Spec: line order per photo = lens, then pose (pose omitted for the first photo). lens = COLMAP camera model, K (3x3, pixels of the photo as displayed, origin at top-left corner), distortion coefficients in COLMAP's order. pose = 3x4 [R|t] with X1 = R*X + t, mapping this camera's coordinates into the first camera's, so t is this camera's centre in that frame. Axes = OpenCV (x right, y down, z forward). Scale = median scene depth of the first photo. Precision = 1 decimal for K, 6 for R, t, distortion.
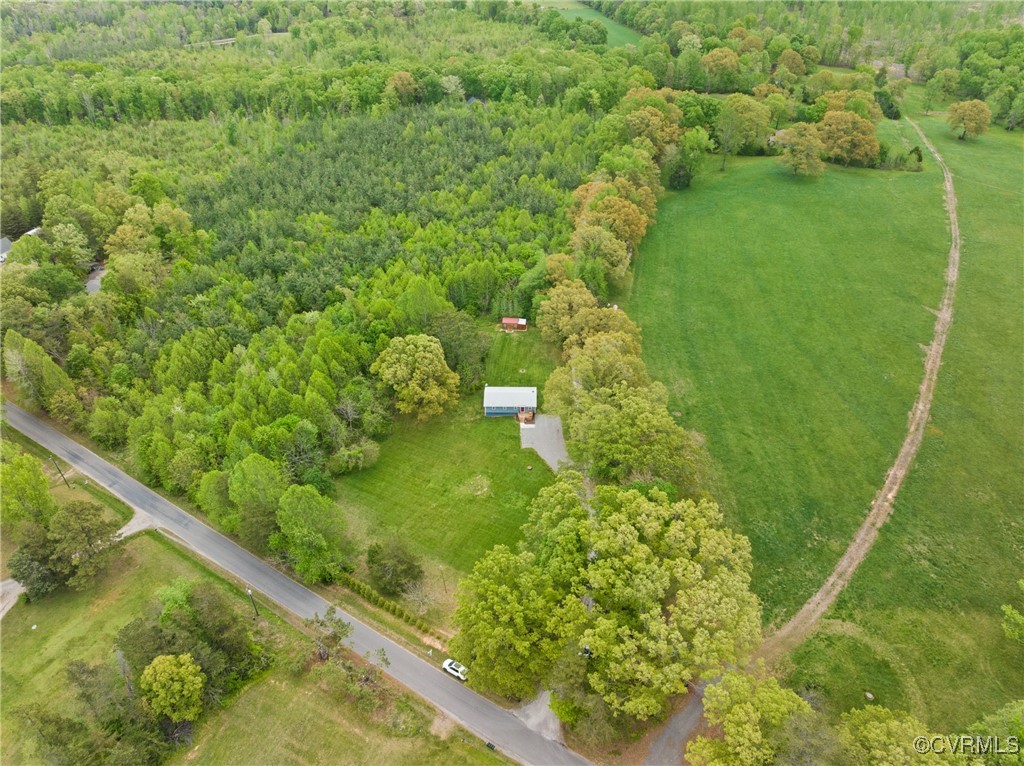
lens RADIAL K [[718.3, 0, 517.1], [0, 718.3, 385.7], [0, 0, 1]] dist [-0.065521, 0.043169]
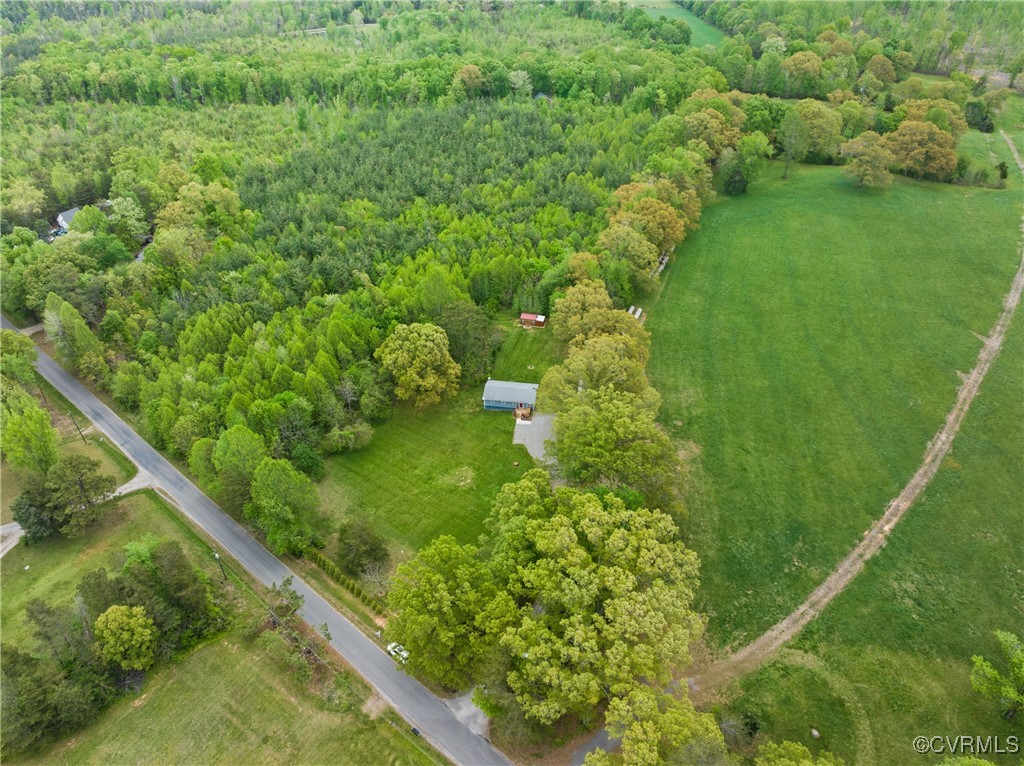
lens RADIAL K [[718.3, 0, 517.1], [0, 718.3, 385.7], [0, 0, 1]] dist [-0.065521, 0.043169]
pose [[0.990778, 0.078883, -0.110165, 0.099907], [-0.078473, 0.996884, 0.008061, -0.001618], [0.110458, 0.000658, 0.993881, 0.006318]]
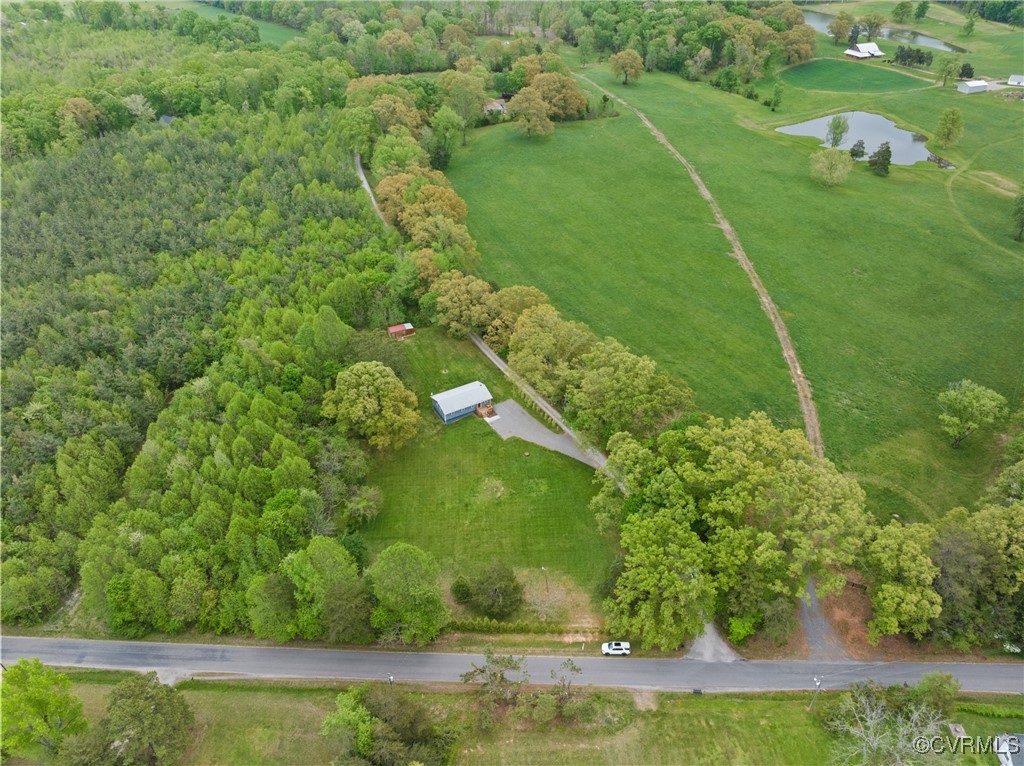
lens RADIAL K [[718.3, 0, 517.1], [0, 718.3, 385.7], [0, 0, 1]] dist [-0.065521, 0.043169]
pose [[0.857687, -0.304260, 0.414486, -0.318199], [0.297473, 0.951146, 0.082651, -0.053491], [-0.419384, 0.052409, 0.906295, 0.070867]]
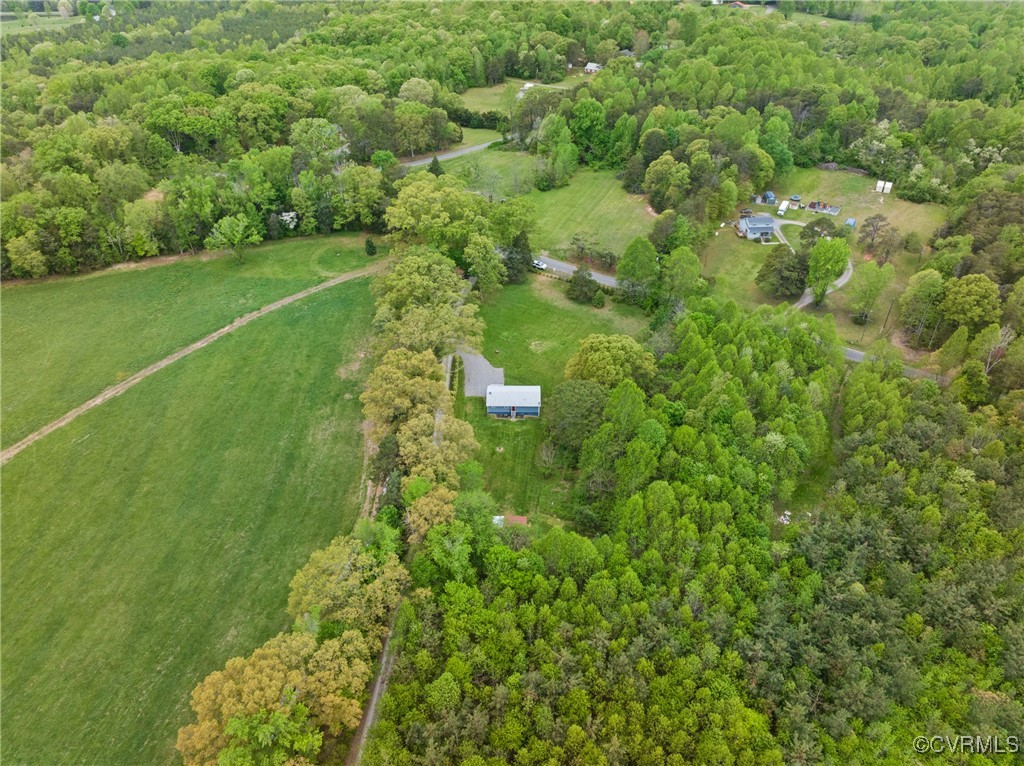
lens RADIAL K [[718.3, 0, 517.1], [0, 718.3, 385.7], [0, 0, 1]] dist [-0.065521, 0.043169]
pose [[-0.999997, 0.002551, 0.000211, -0.013234], [0.000992, 0.309971, 0.950745, -0.841279], [0.002360, 0.950743, -0.309973, 1.184380]]
